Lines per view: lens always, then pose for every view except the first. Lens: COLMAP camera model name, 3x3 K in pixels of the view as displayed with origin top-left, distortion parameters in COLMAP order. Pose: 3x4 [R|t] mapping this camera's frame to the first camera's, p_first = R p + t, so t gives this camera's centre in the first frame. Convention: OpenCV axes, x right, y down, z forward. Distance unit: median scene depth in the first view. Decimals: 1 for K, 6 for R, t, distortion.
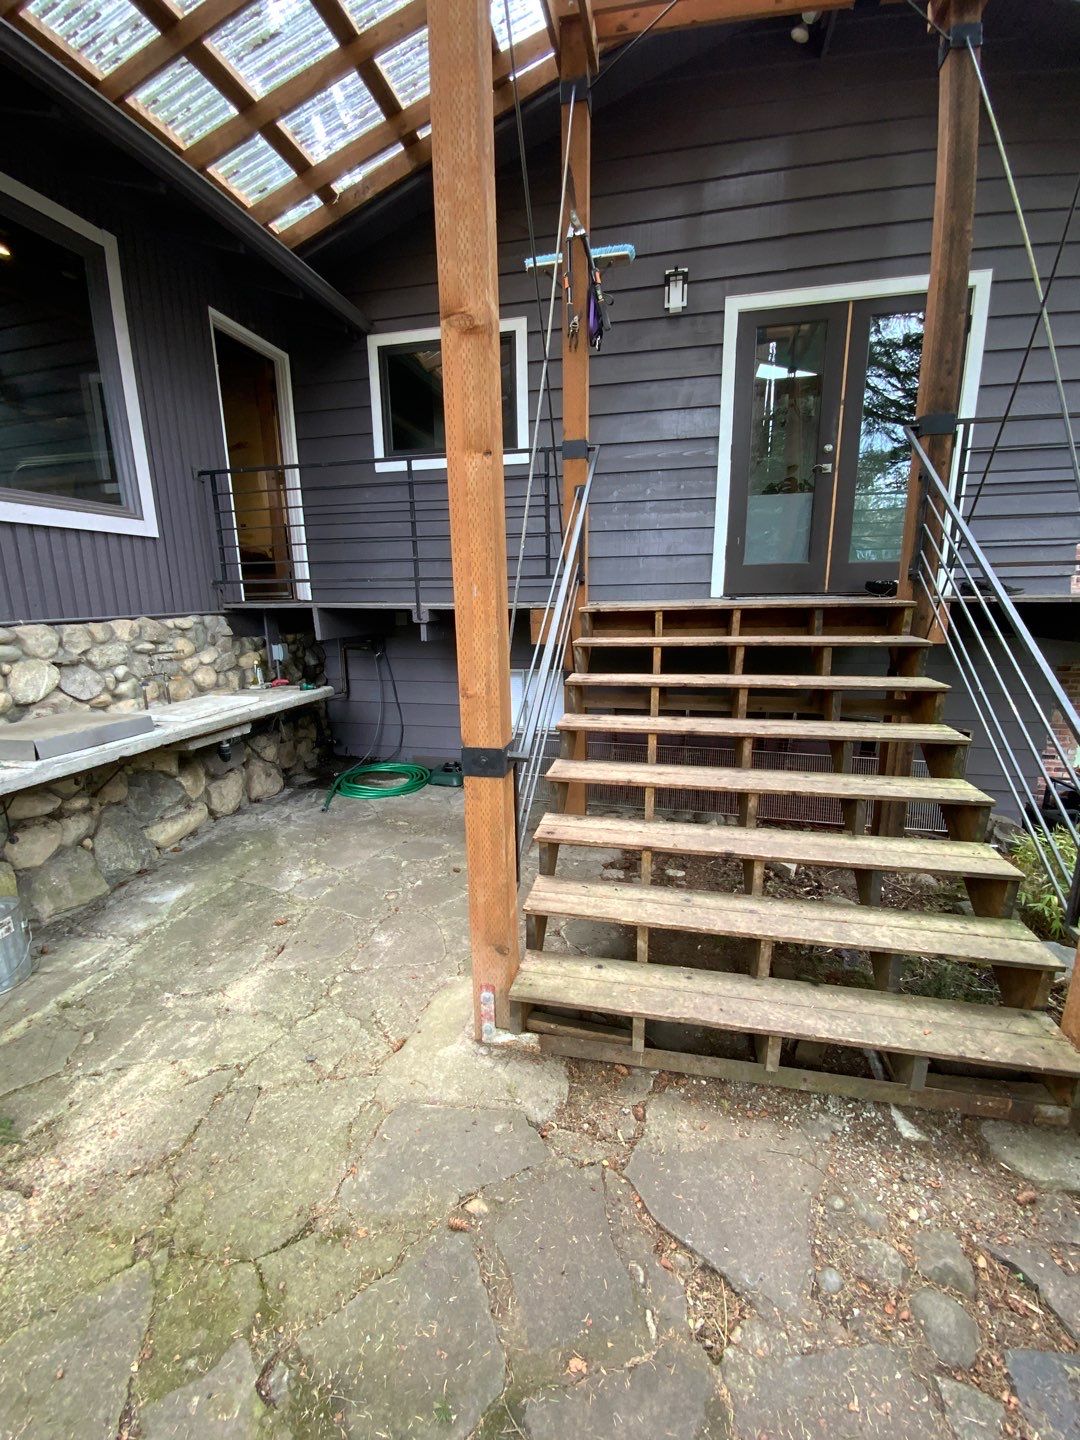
lens RADIAL K [[581.6, 0, 540.0], [0, 581.6, 720.0], [0, 0, 1]] dist [0.022559, -0.019229]
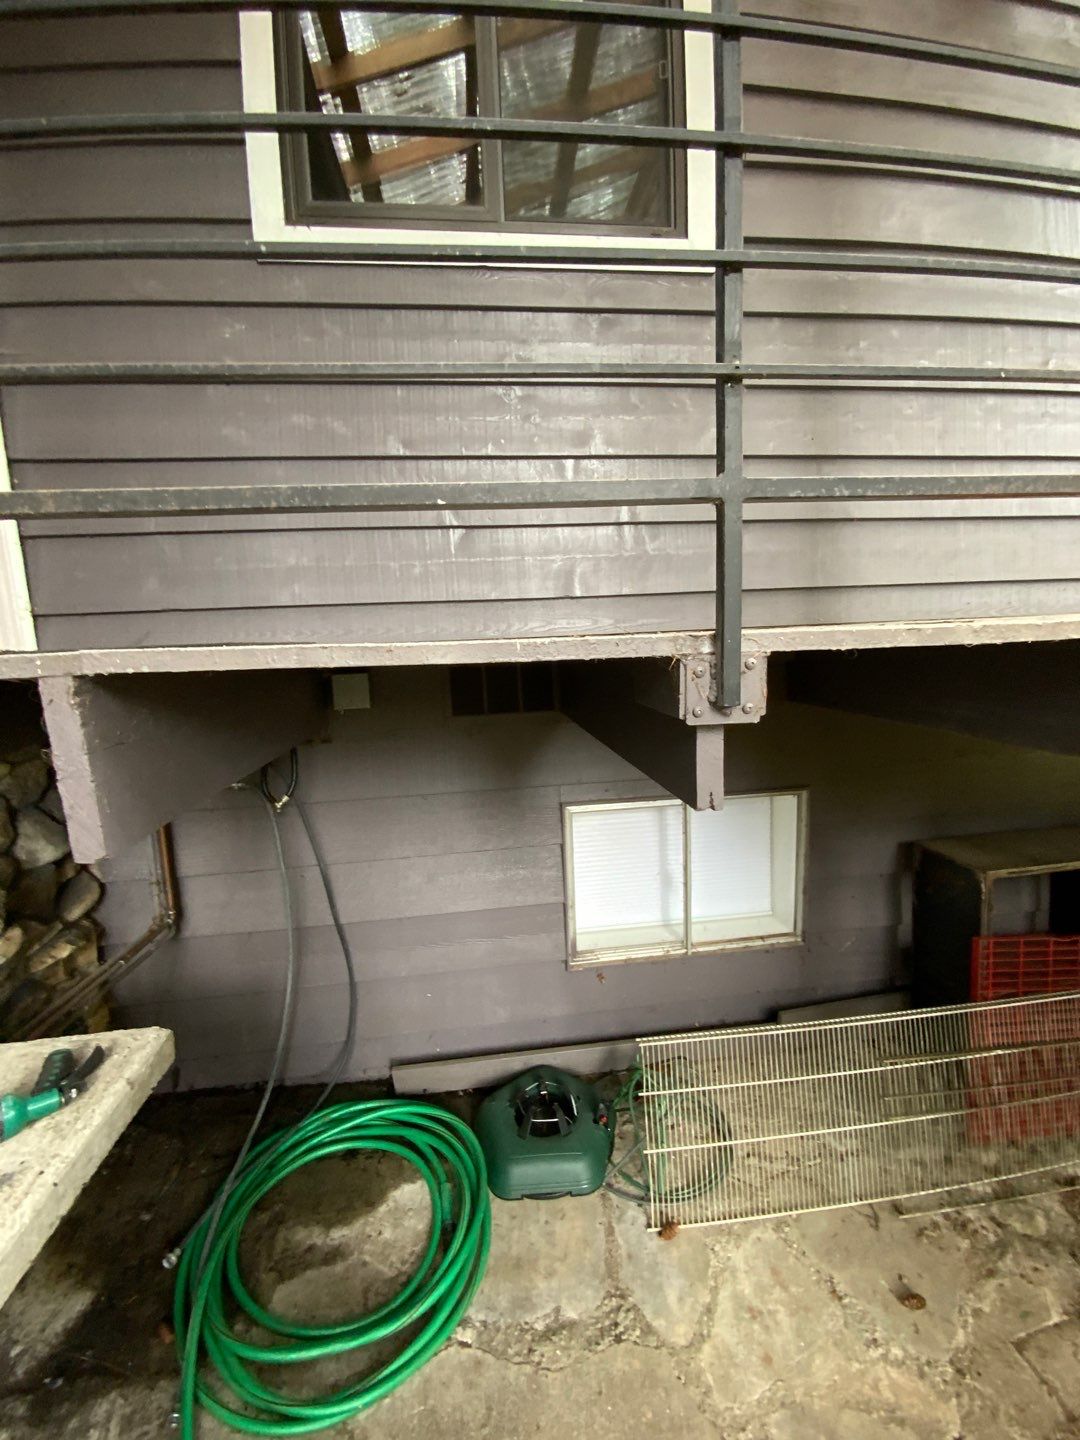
lens RADIAL K [[585.1, 0, 547.8], [0, 585.1, 723.4], [0, 0, 1]] dist [0.024299, -0.013498]
pose [[0.941856, -0.074810, 0.327584, -0.264321], [0.099819, 0.993184, -0.060185, -0.133283], [-0.320849, 0.089385, 0.942903, 0.684030]]
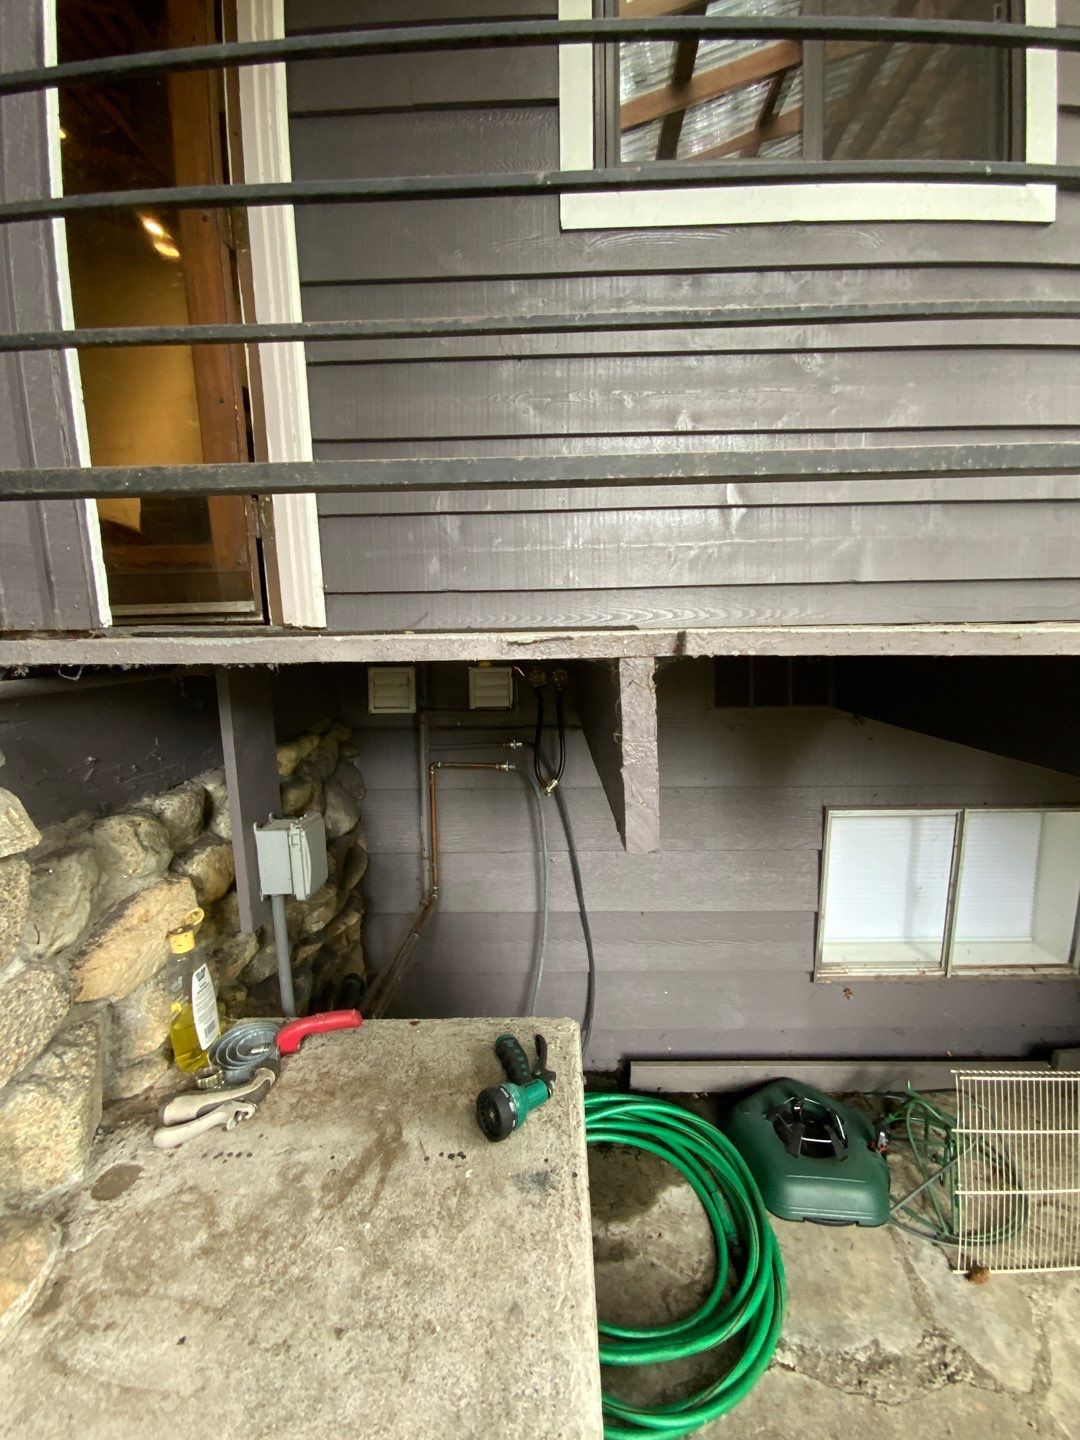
lens RADIAL K [[581.6, 0, 540.0], [0, 581.6, 720.0], [0, 0, 1]] dist [0.022559, -0.019229]
pose [[0.978367, -0.035850, 0.203745, -0.382136], [0.047687, 0.997429, -0.053487, -0.145321], [-0.201304, 0.062046, 0.977562, 0.734780]]
